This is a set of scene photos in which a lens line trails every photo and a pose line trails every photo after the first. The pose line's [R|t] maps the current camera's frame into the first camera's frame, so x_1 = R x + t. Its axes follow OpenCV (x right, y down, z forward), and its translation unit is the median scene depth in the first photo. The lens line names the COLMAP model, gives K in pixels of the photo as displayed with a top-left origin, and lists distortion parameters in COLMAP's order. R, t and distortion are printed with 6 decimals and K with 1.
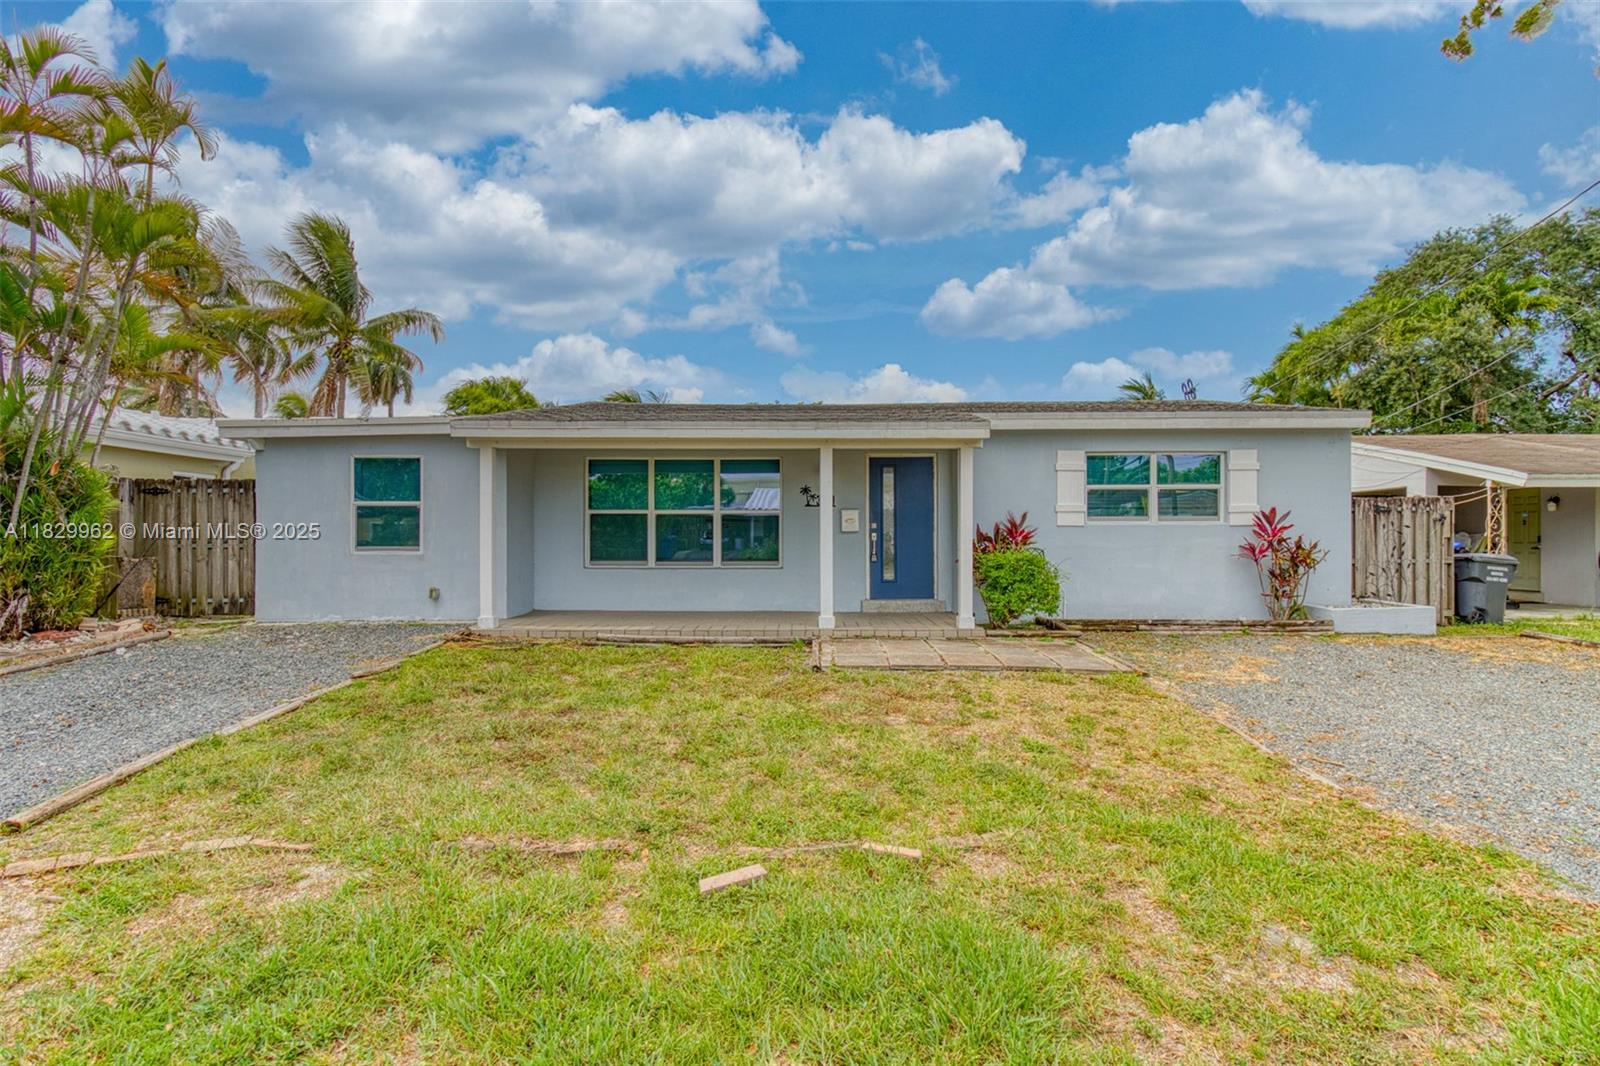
lens RADIAL K [[633.7, 0, 800.0], [0, 633.7, 533.0], [0, 0, 1]] dist [0.001108, -0.000659]
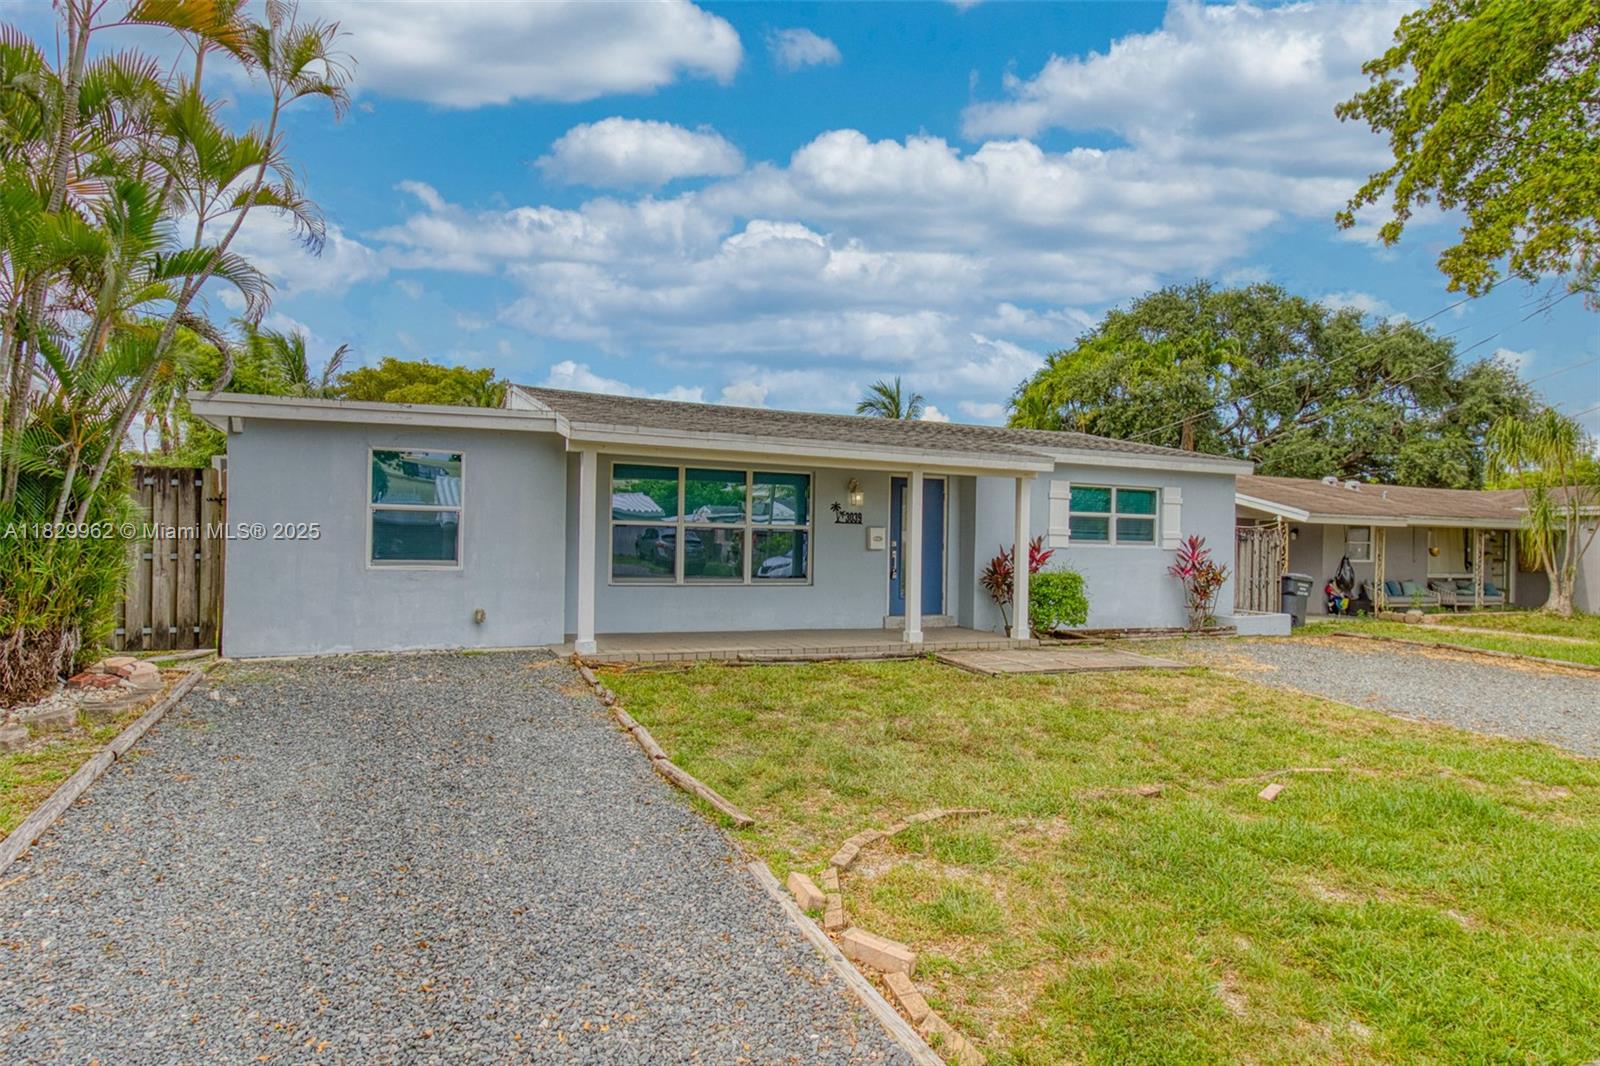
lens RADIAL K [[750.1, 0, 792.9], [0, 750.1, 525.1], [0, 0, 1]] dist [0.003314, 0.000021]
pose [[0.931262, 0.027836, 0.363285, -0.527511], [-0.020423, 0.999498, -0.024233, -0.009637], [-0.363777, 0.015148, 0.931363, -0.081242]]
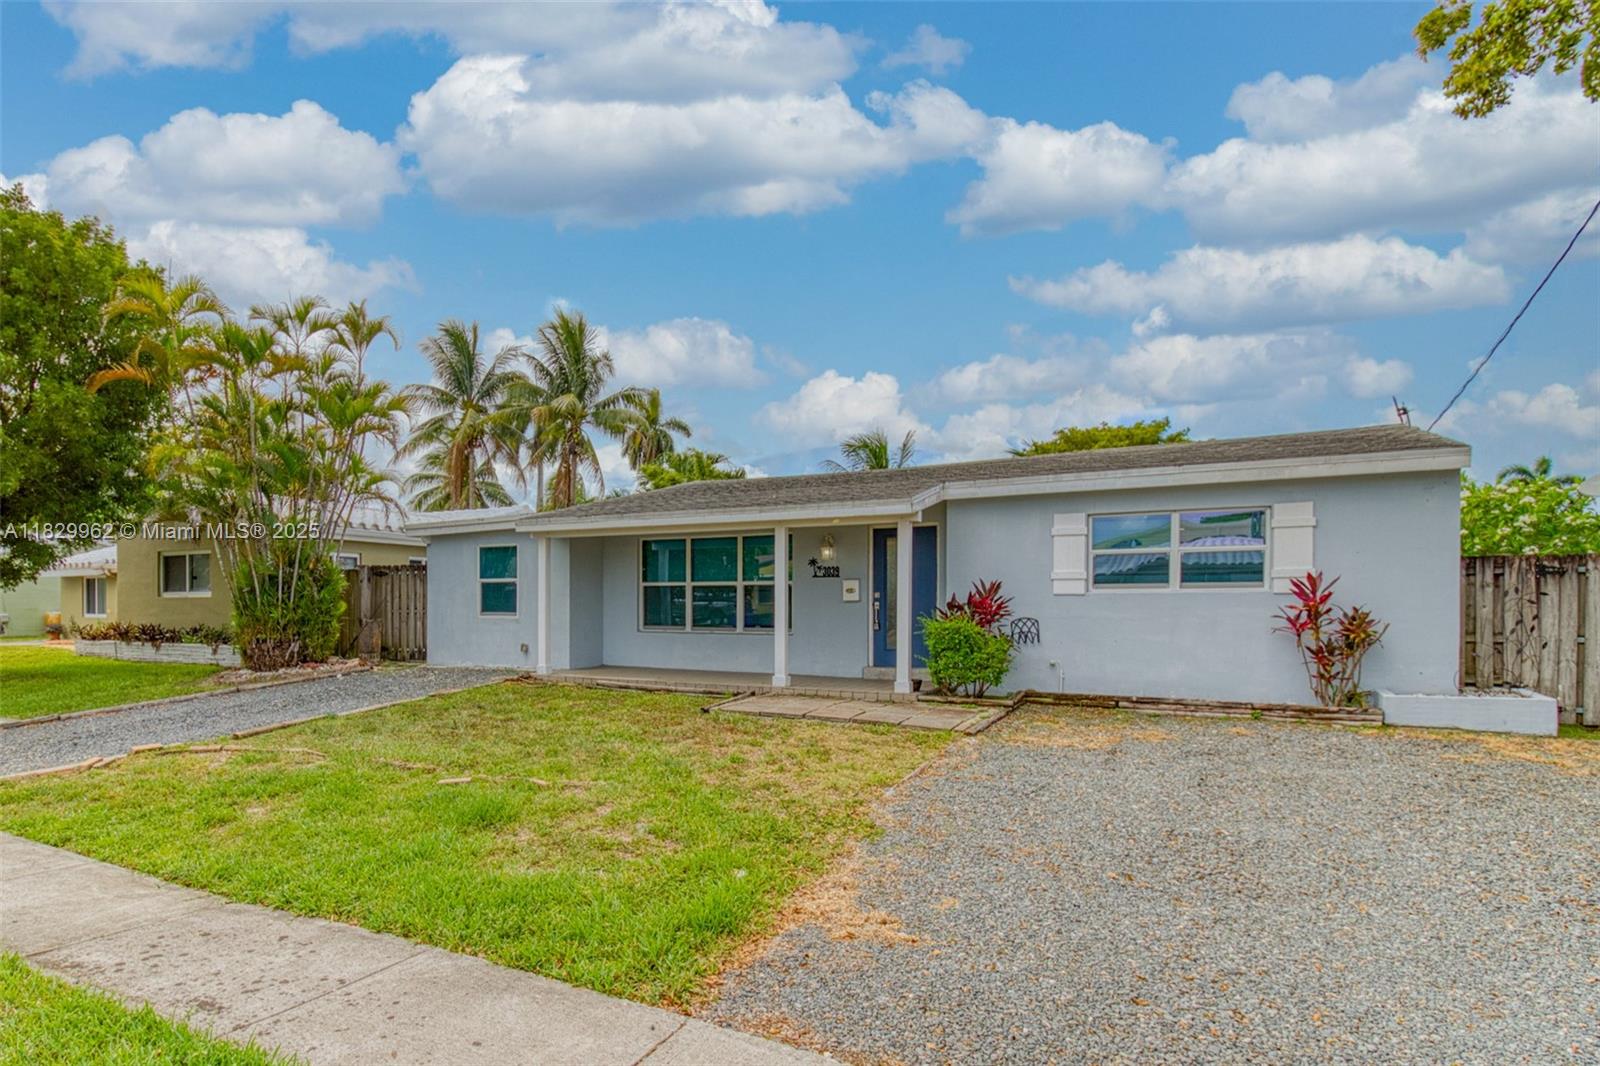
lens RADIAL K [[745.6, 0, 762.2], [0, 745.6, 603.7], [0, 0, 1]] dist [0.012059, 0.000068]
pose [[0.910294, 0.000689, -0.413961, 0.495844], [0.001632, 0.999985, 0.005254, -0.004455], [0.413958, -0.005459, 0.910280, -0.205014]]
